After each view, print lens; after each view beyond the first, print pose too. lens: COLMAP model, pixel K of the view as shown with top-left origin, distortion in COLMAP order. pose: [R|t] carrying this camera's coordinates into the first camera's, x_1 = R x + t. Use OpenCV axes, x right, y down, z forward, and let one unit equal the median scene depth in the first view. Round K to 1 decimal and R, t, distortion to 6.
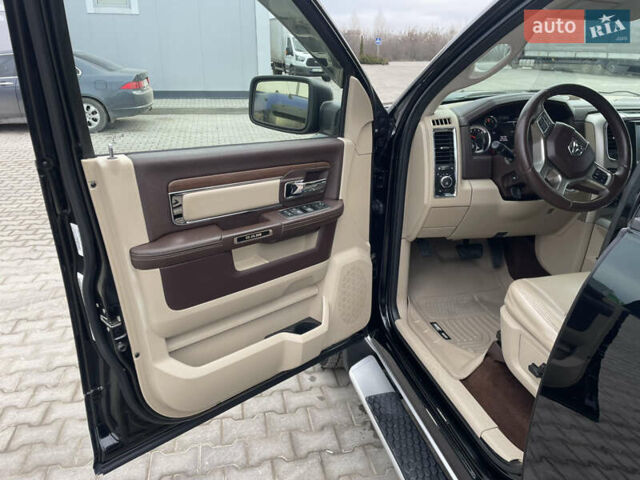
lens RADIAL K [[482.0, 0, 323.5], [0, 482.0, 234.9], [0, 0, 1]] dist [0.087660, -0.108096]
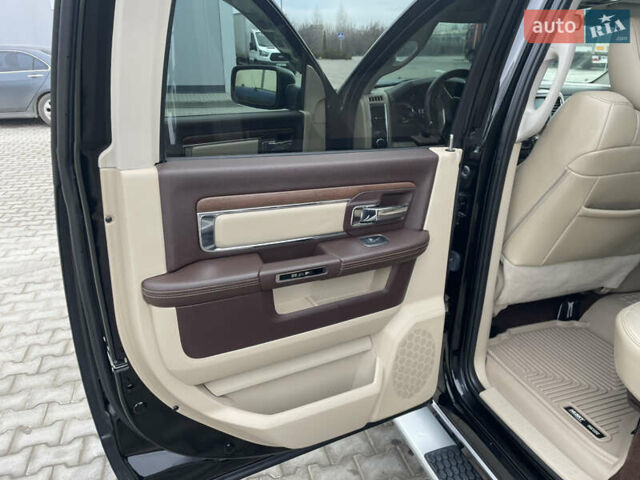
lens RADIAL K [[482.0, 0, 323.5], [0, 482.0, 234.9], [0, 0, 1]] dist [0.087660, -0.108096]
pose [[0.997515, -0.029779, 0.063848, -0.000997], [0.029182, 0.999522, 0.010252, 0.125876], [-0.064123, -0.008364, 0.997907, -0.338032]]
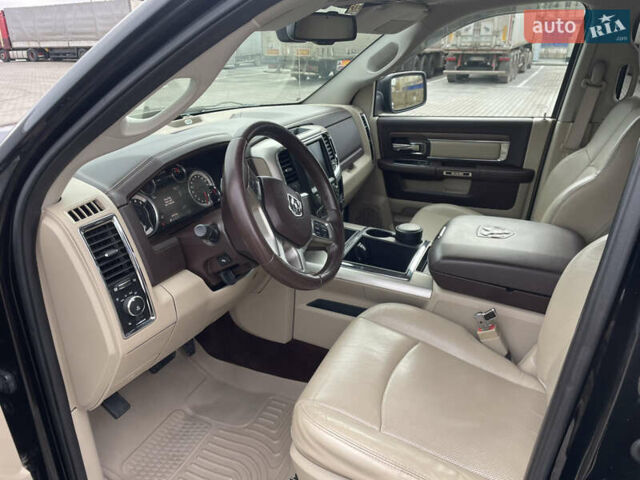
lens RADIAL K [[482.0, 0, 323.5], [0, 482.0, 234.9], [0, 0, 1]] dist [0.087660, -0.108096]
pose [[0.613492, -0.317714, 0.722970, -0.006968], [0.302050, 0.940291, 0.156906, -0.206662], [-0.729653, 0.122112, 0.672826, 0.411067]]
